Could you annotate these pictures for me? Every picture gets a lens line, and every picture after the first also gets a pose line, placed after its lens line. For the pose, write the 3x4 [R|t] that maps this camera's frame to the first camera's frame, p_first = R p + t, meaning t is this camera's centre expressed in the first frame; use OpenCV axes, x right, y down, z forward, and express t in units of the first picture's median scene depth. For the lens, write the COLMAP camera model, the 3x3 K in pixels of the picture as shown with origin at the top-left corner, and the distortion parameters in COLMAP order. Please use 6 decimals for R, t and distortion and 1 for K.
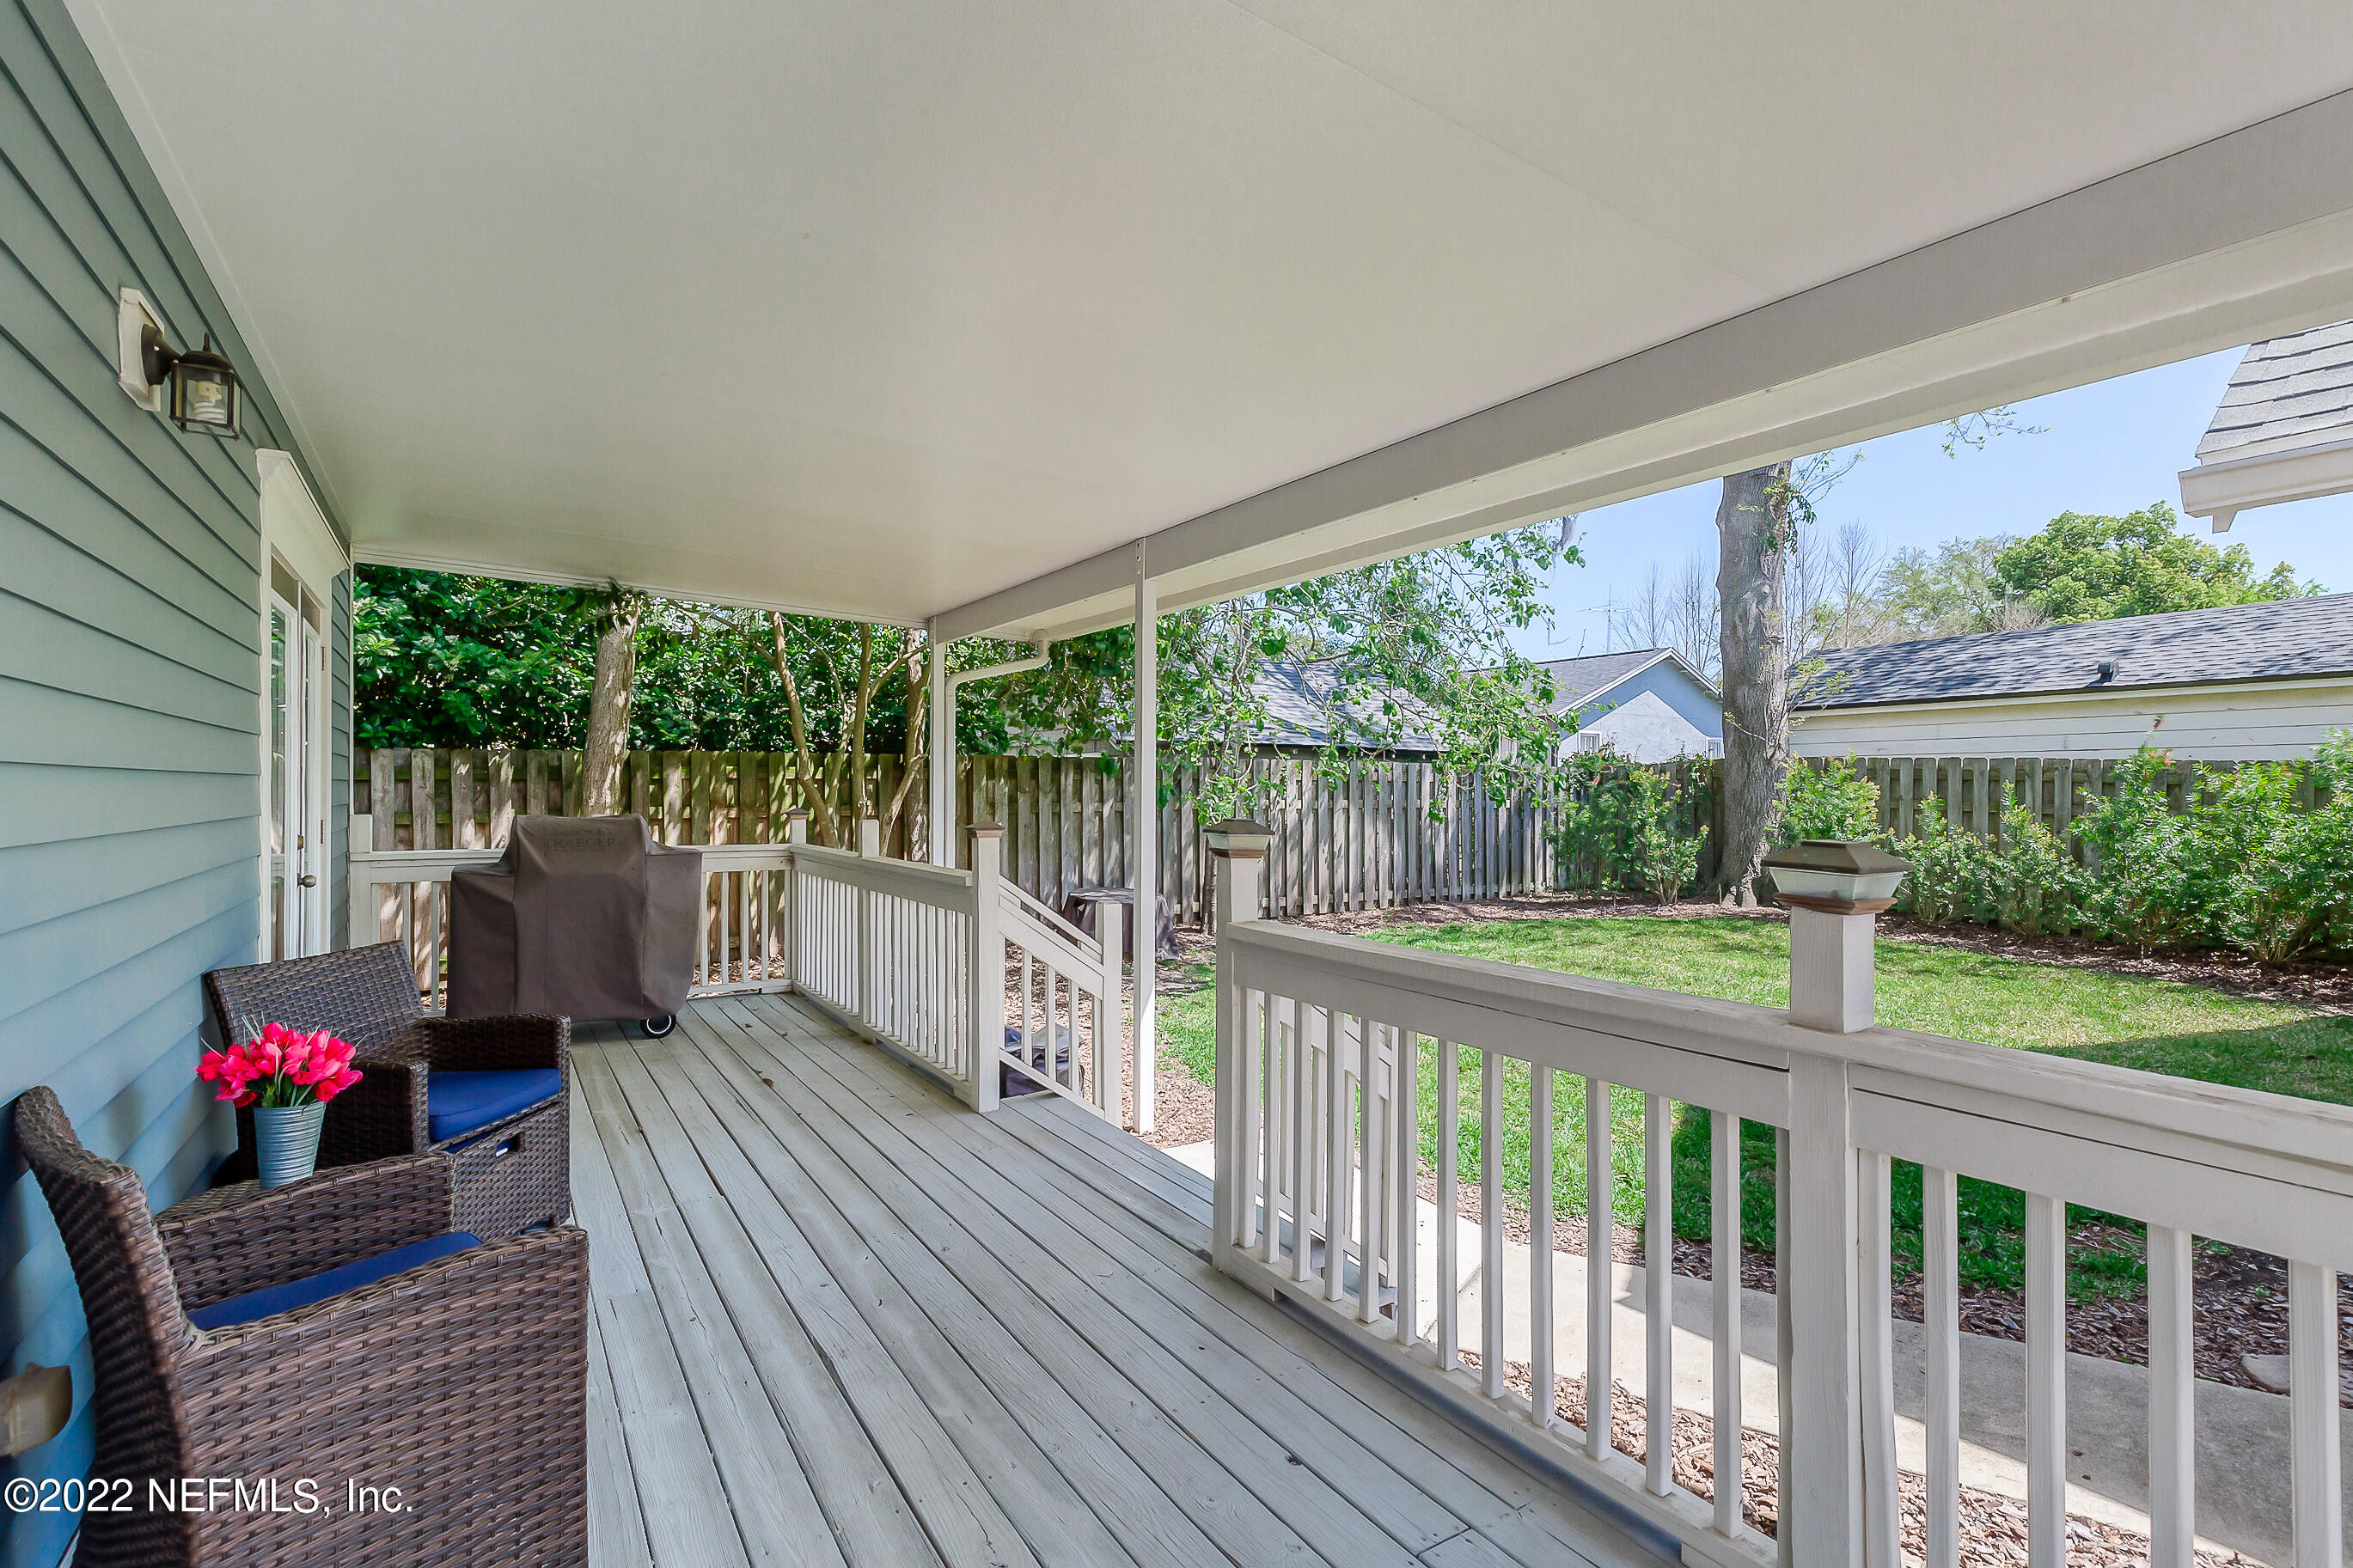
lens RADIAL K [[1147.7, 0, 1141.0], [0, 1147.7, 771.7], [0, 0, 1]] dist [0.013644, -0.005421]
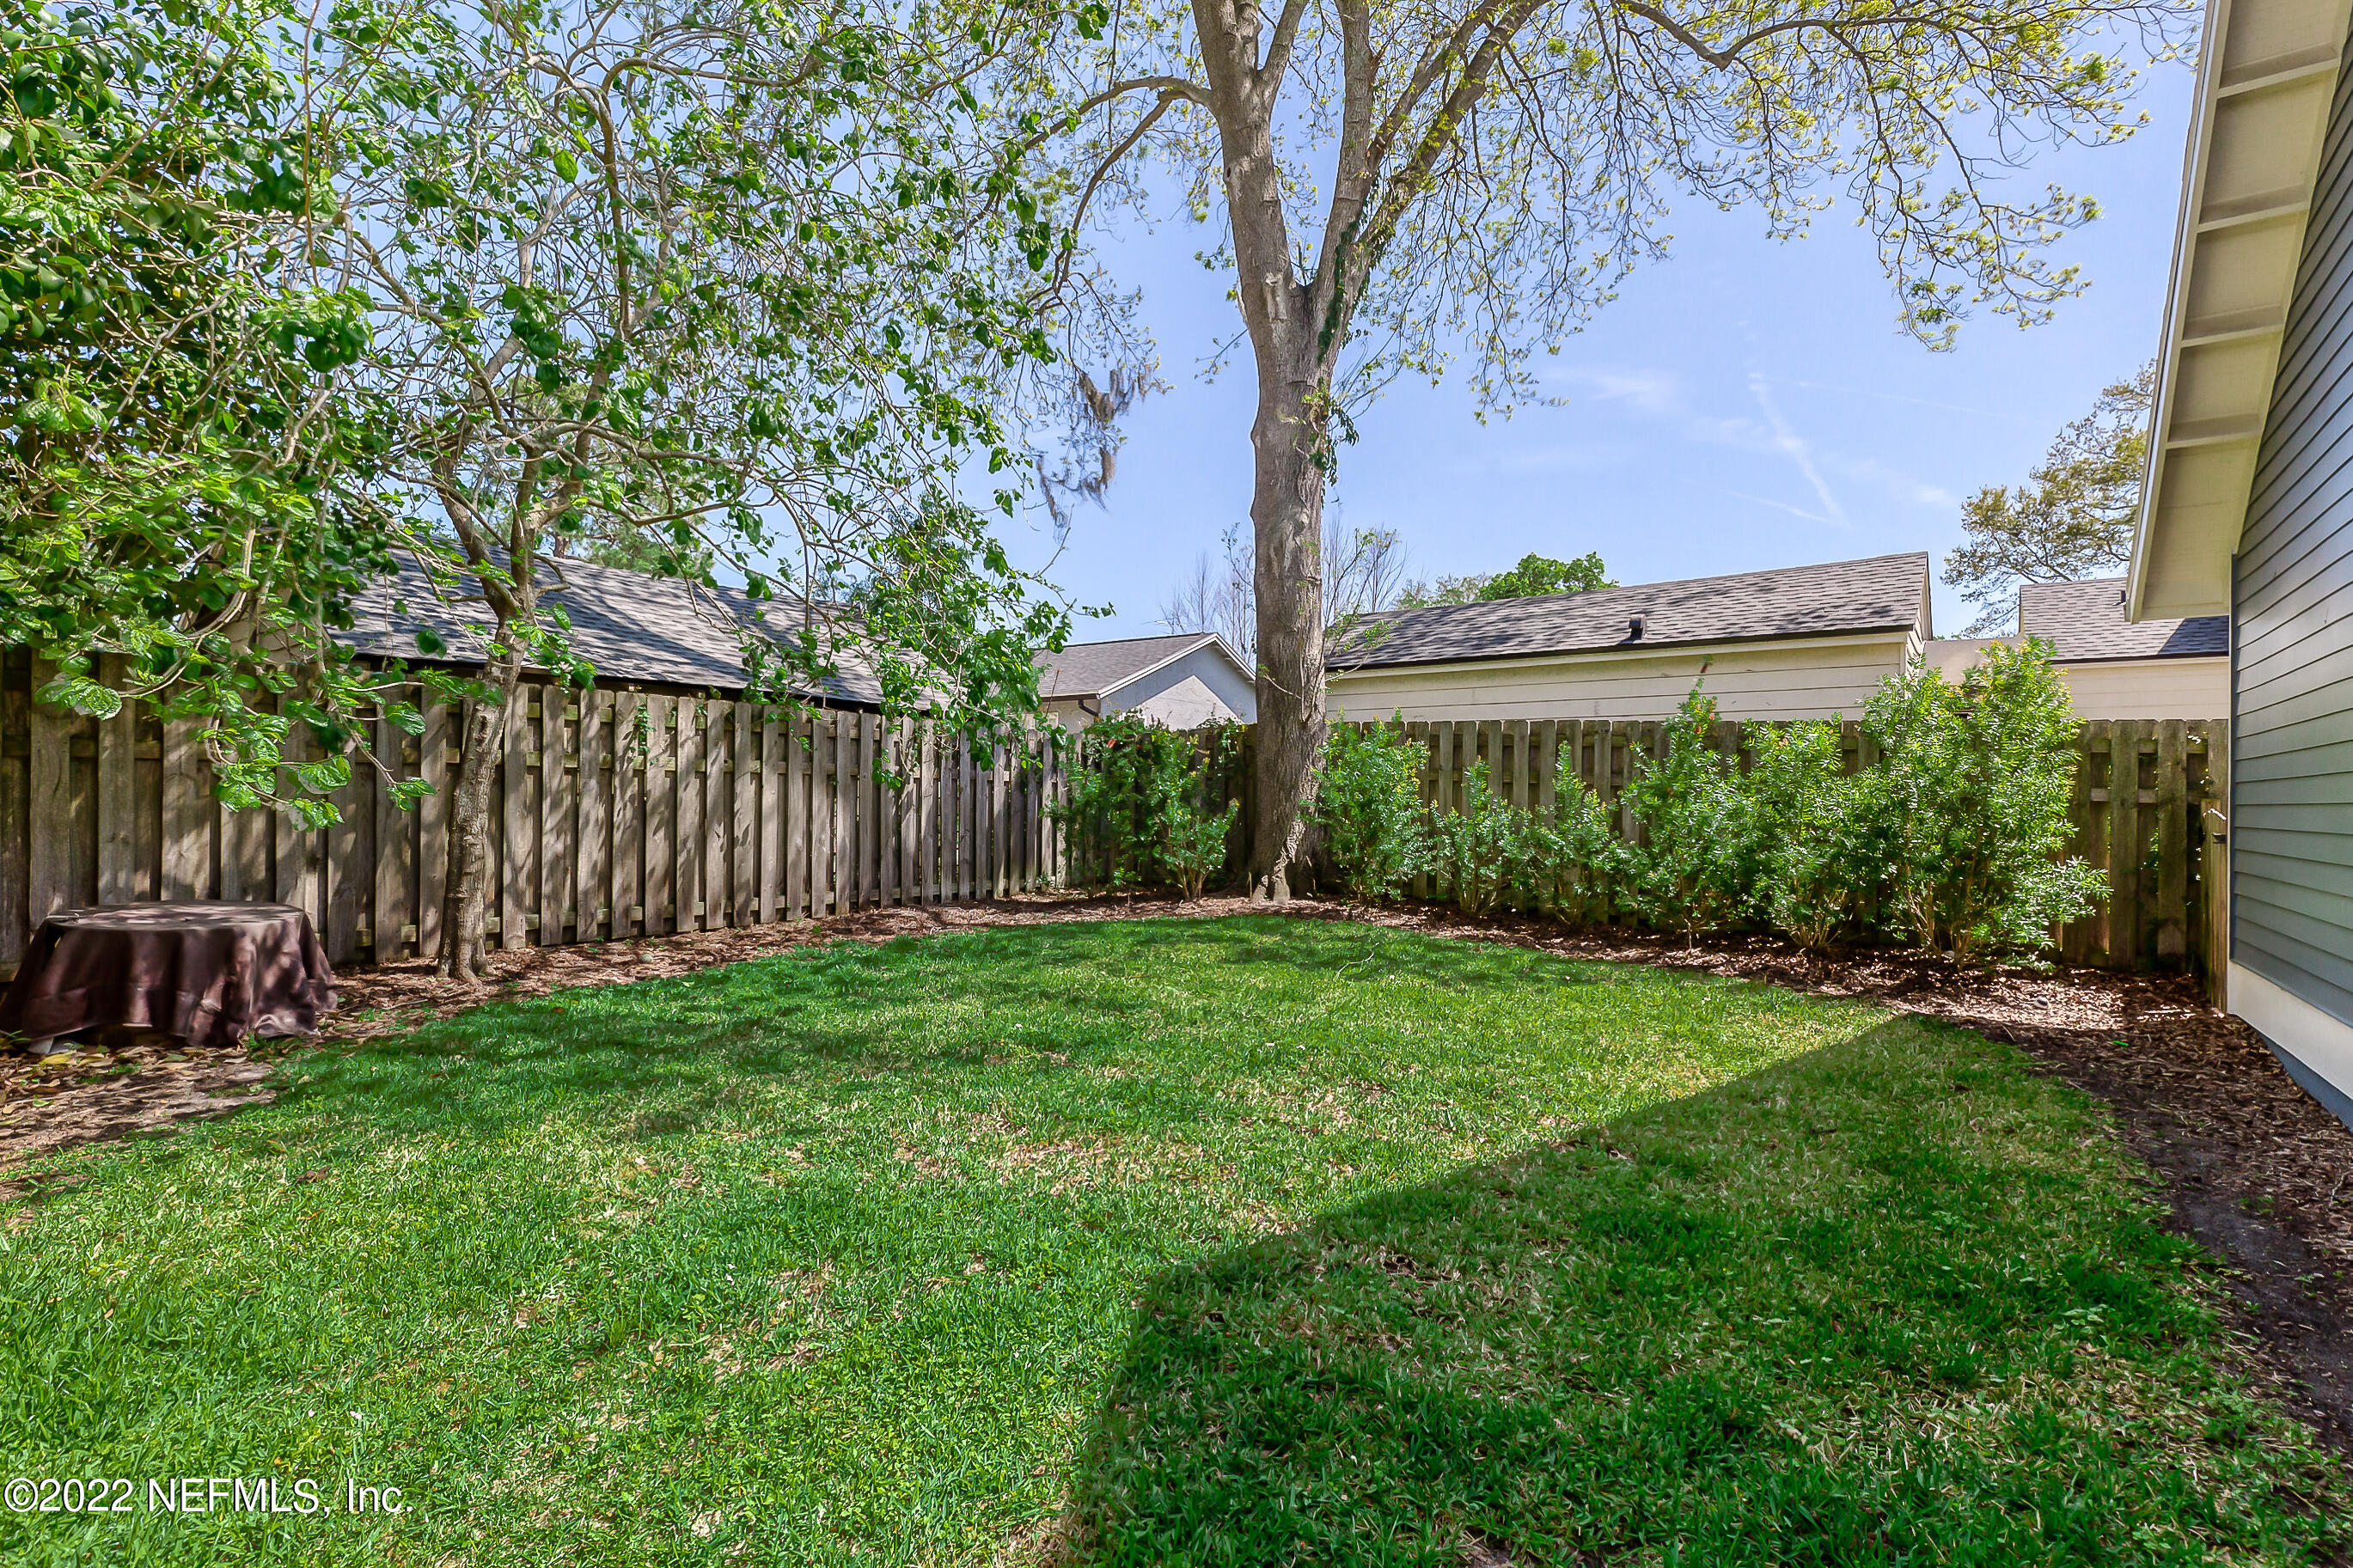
lens RADIAL K [[1147.7, 0, 1137.2], [0, 1147.7, 782.8], [0, 0, 1]] dist [0.013644, -0.005421]
pose [[0.935553, 0.008025, 0.353094, 0.143614], [-0.011148, 0.999915, 0.006811, 0.029787], [-0.353009, -0.010308, 0.935563, 0.274845]]
